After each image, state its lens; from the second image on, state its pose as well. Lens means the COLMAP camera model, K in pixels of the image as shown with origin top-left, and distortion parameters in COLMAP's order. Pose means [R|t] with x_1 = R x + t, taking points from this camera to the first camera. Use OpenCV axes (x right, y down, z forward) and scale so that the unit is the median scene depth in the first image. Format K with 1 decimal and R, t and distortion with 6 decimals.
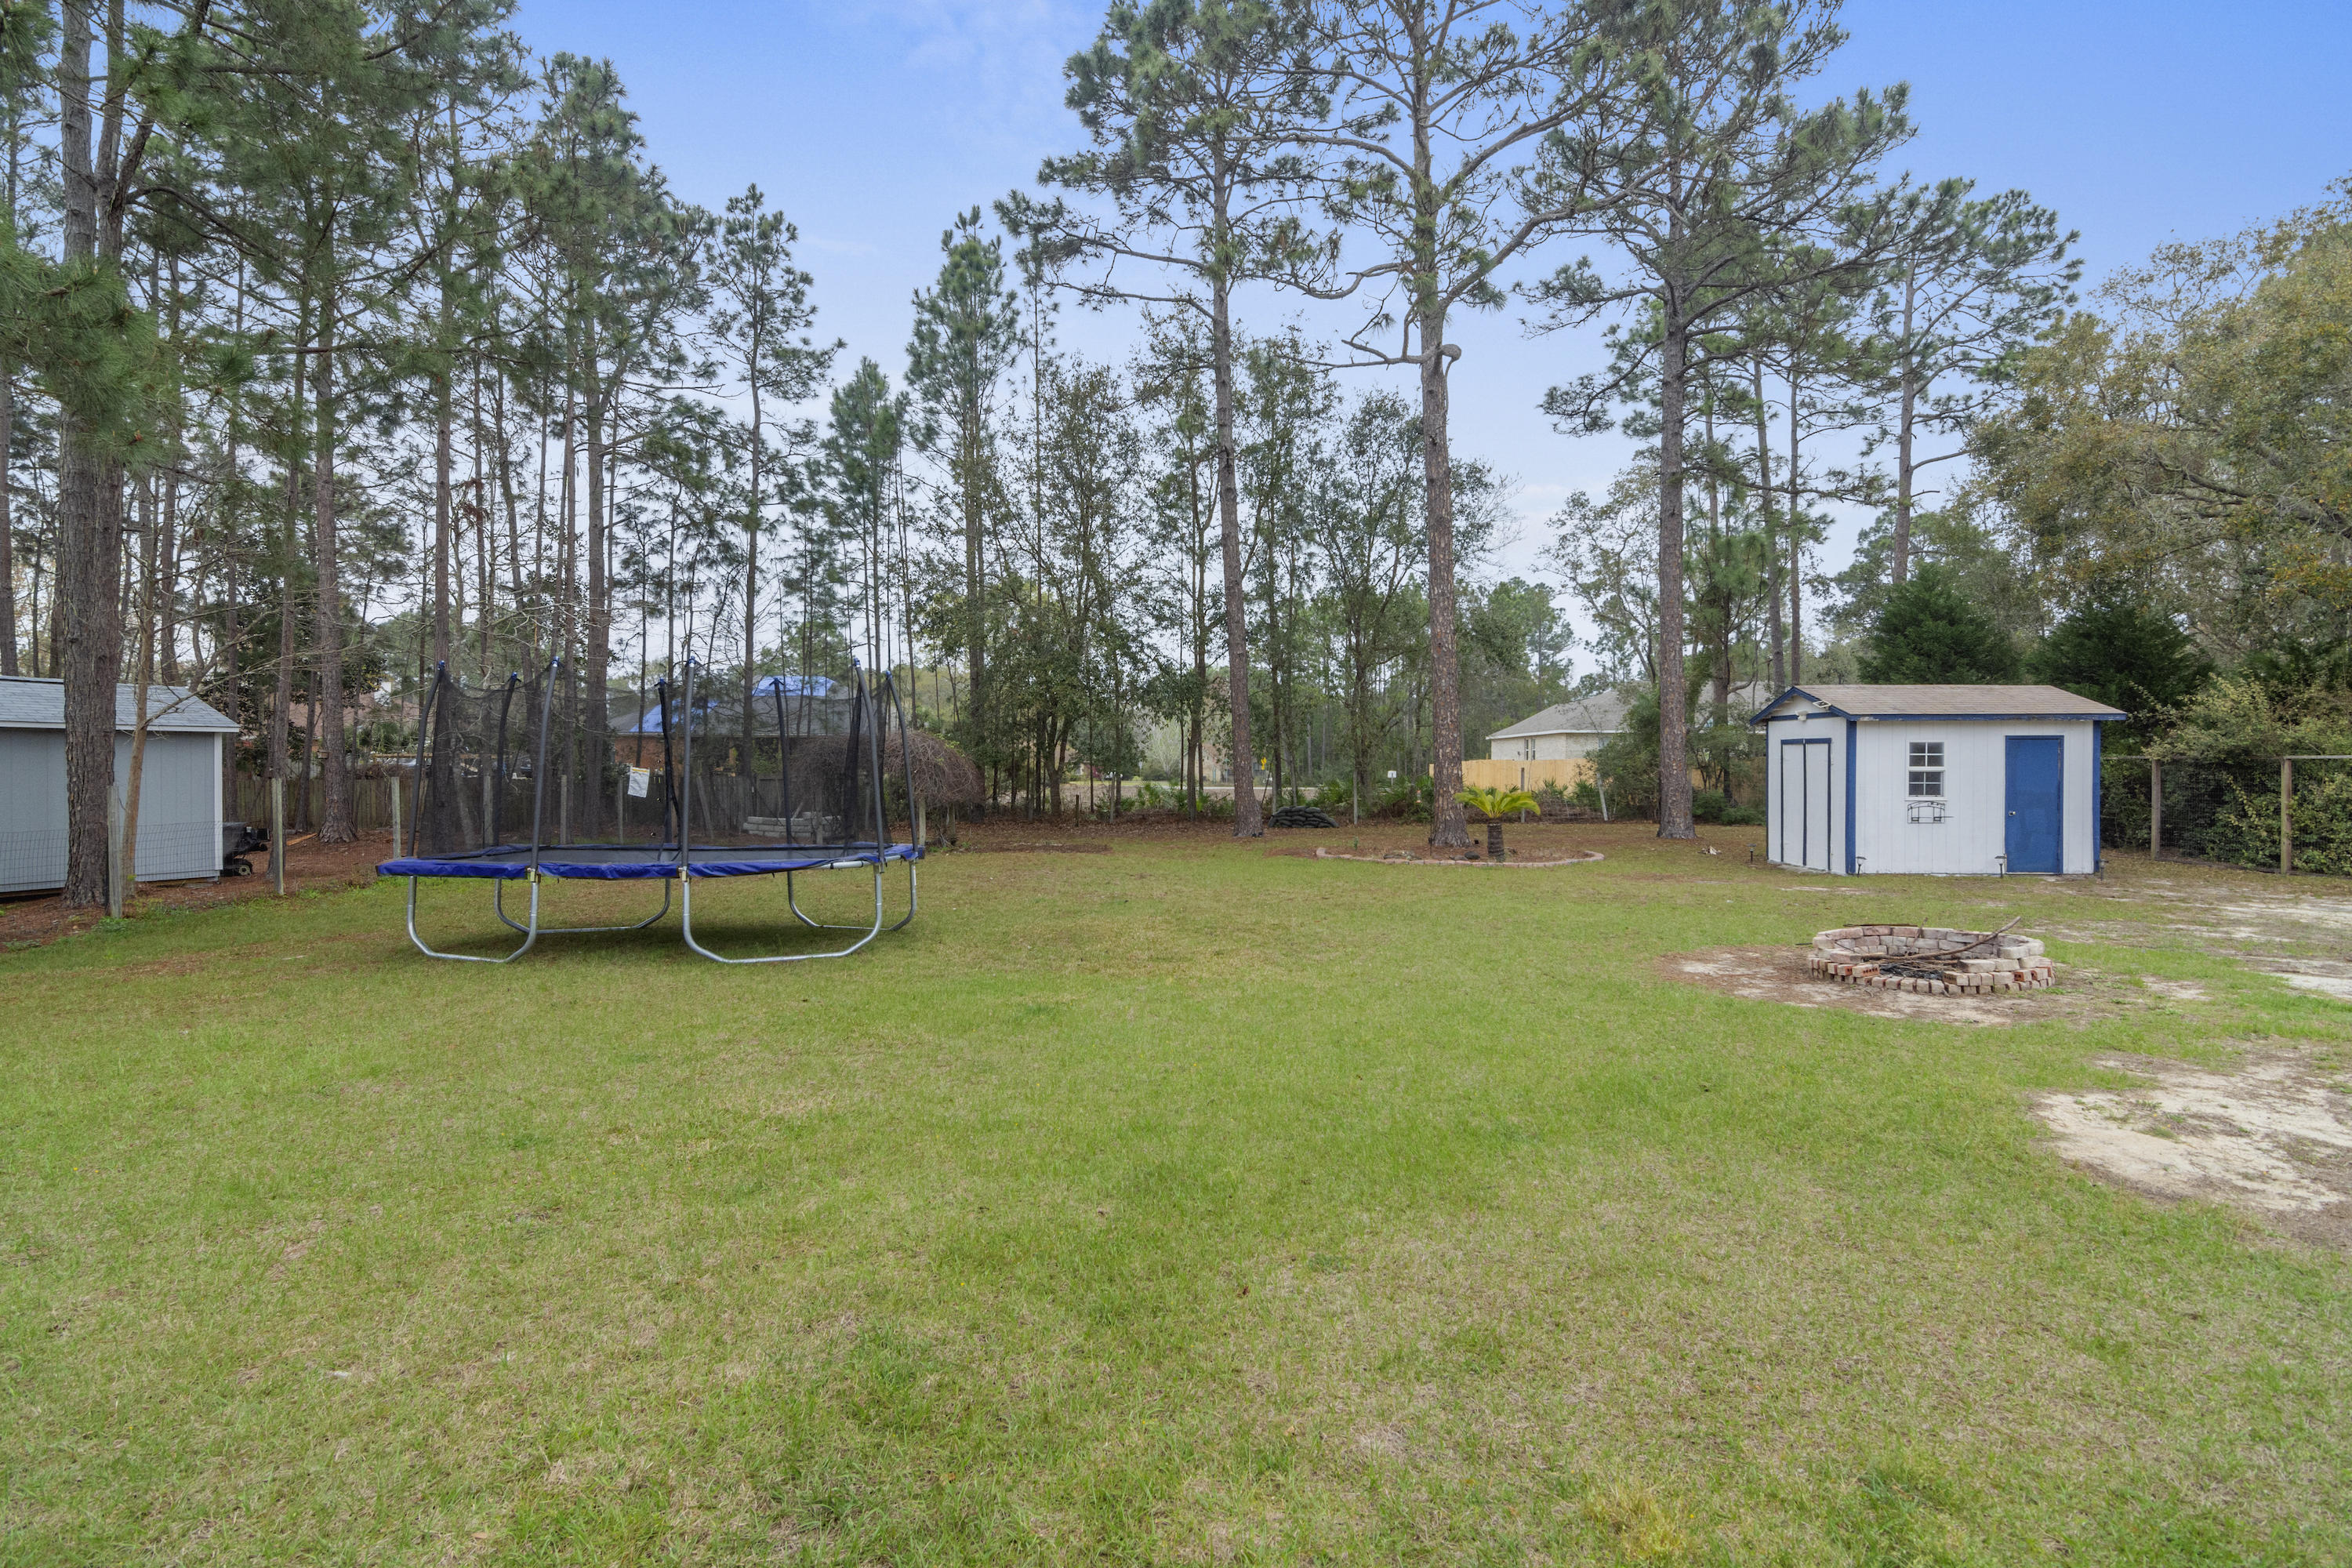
lens RADIAL K [[1139.0, 0, 1171.8], [0, 1139.0, 776.8], [0, 0, 1]] dist [0.010279, -0.003267]
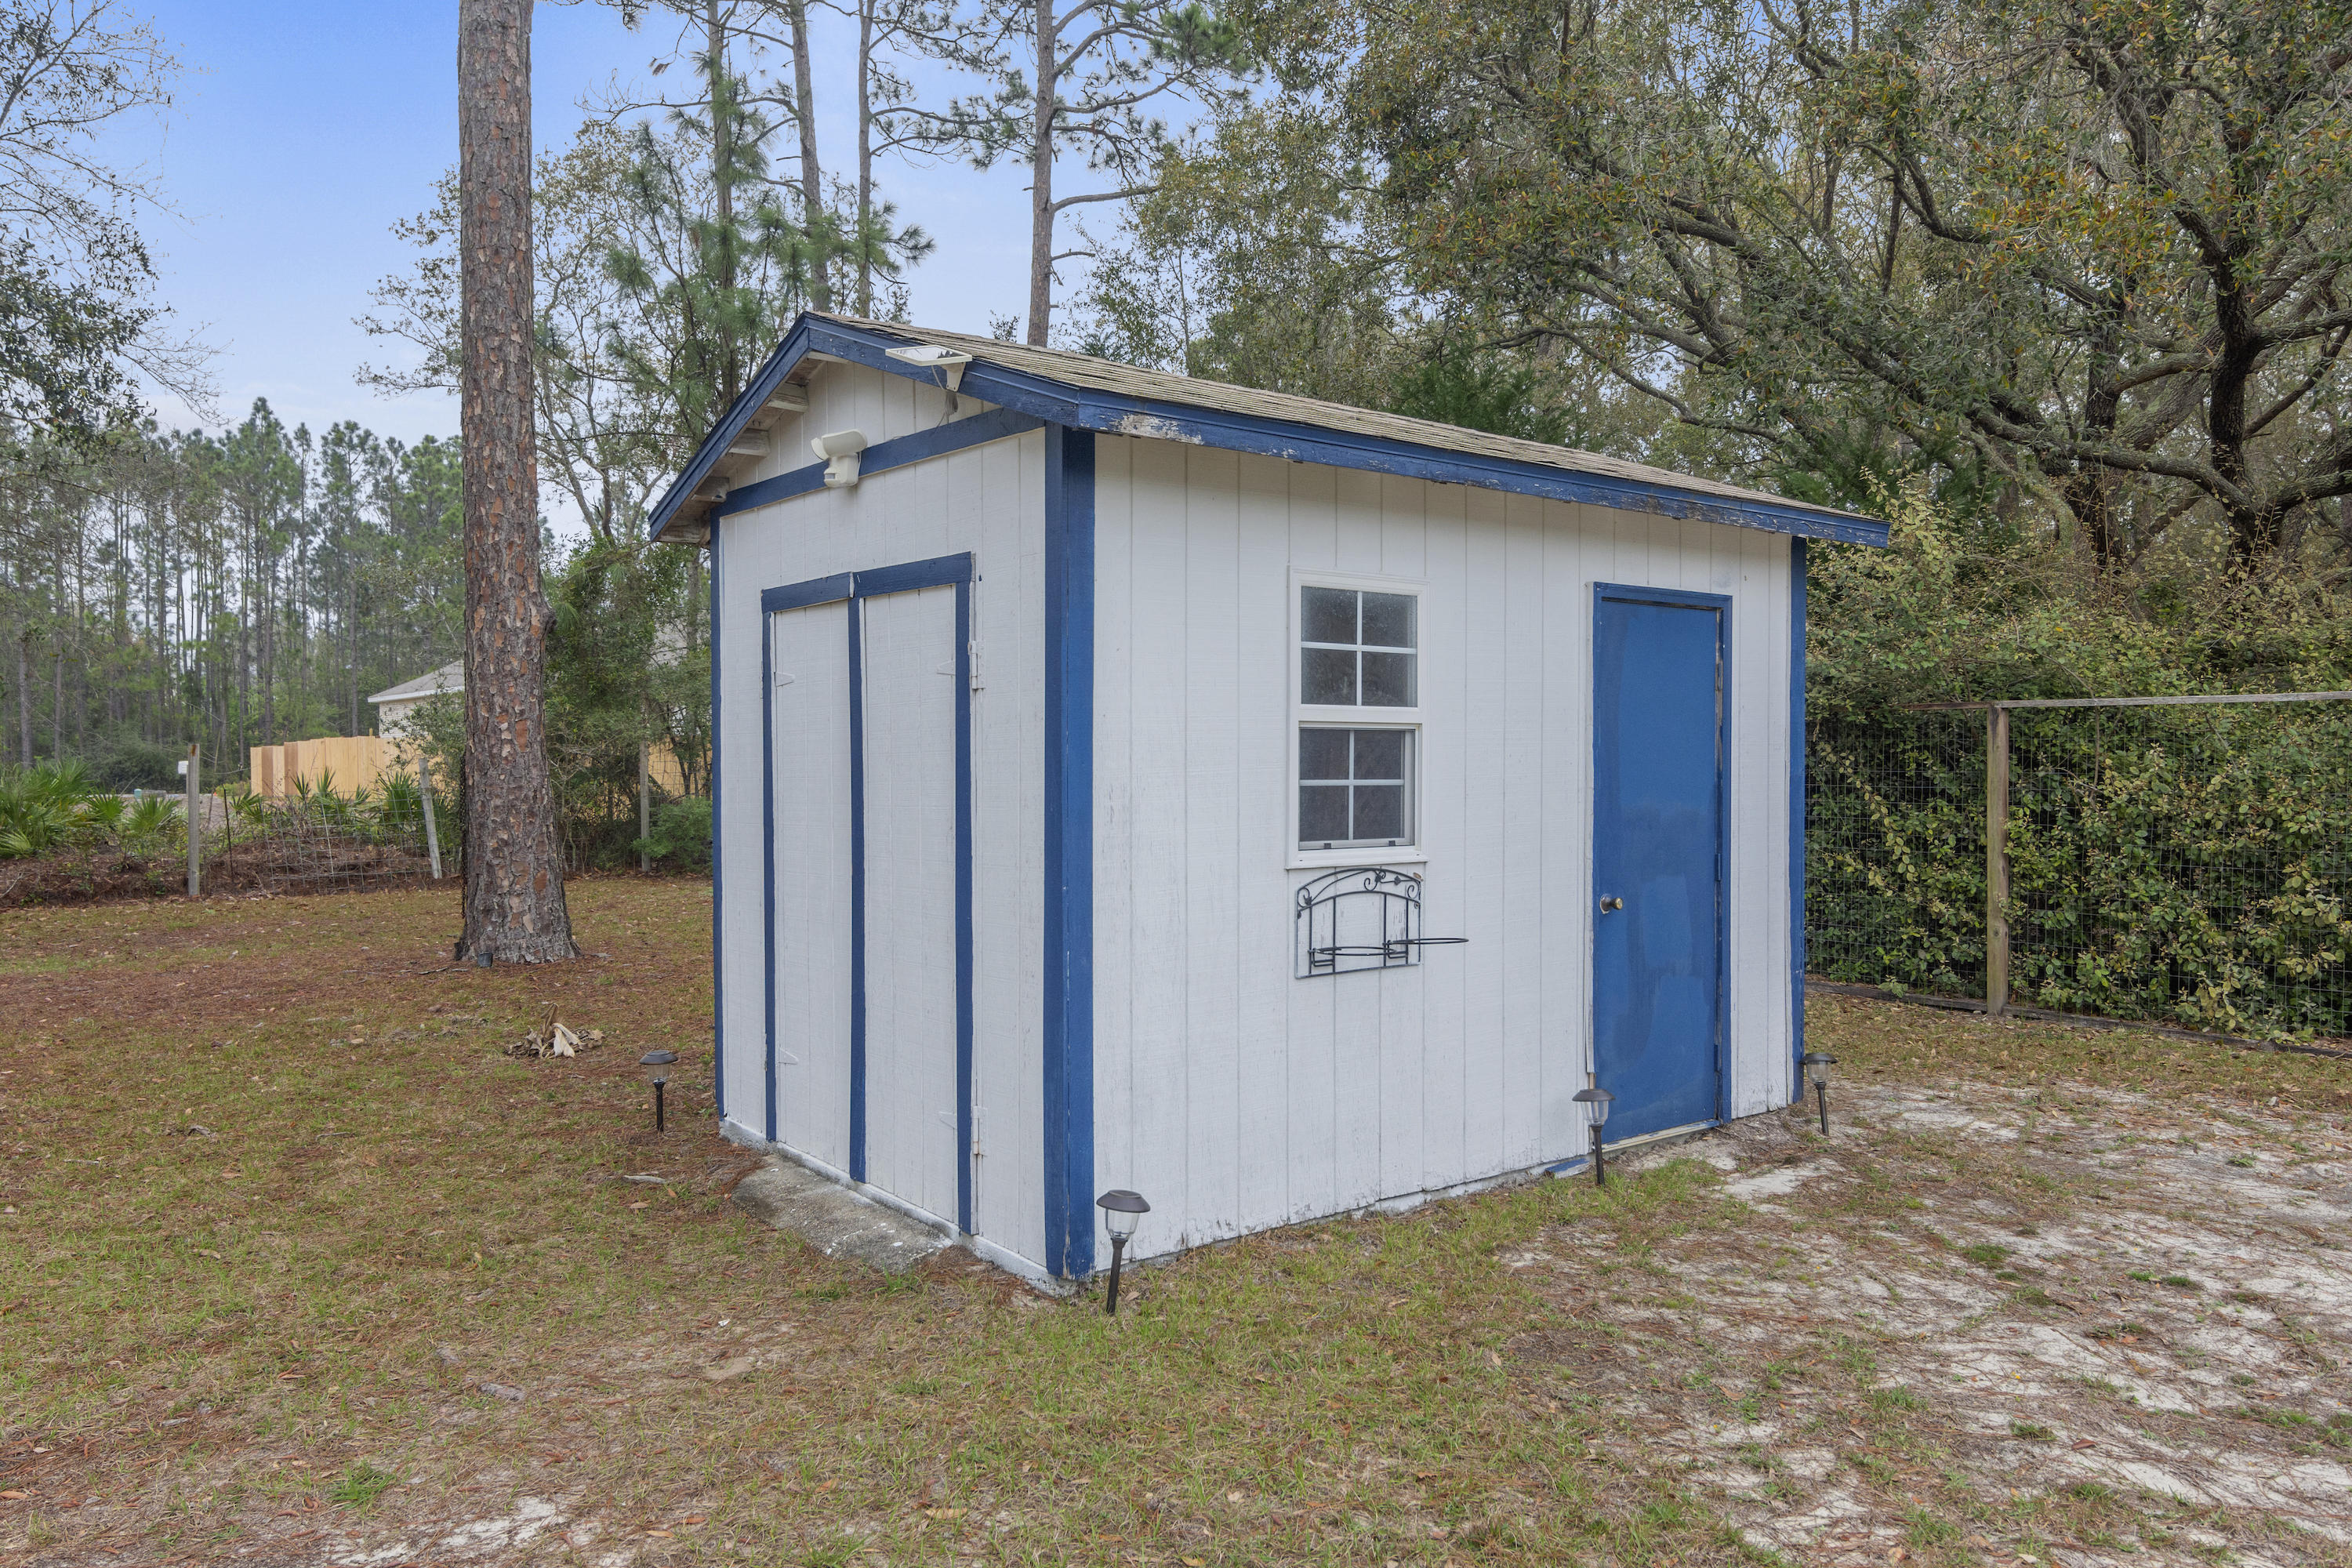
lens RADIAL K [[1613.0, 0, 1176.9], [0, 1613.0, 785.9], [0, 0, 1]] dist [0.006578, 0.001454]
pose [[0.777184, -0.010501, 0.629186, 0.427386], [0.004694, 0.999930, 0.010891, 0.002479], [-0.629256, -0.005511, 0.777179, 0.757273]]
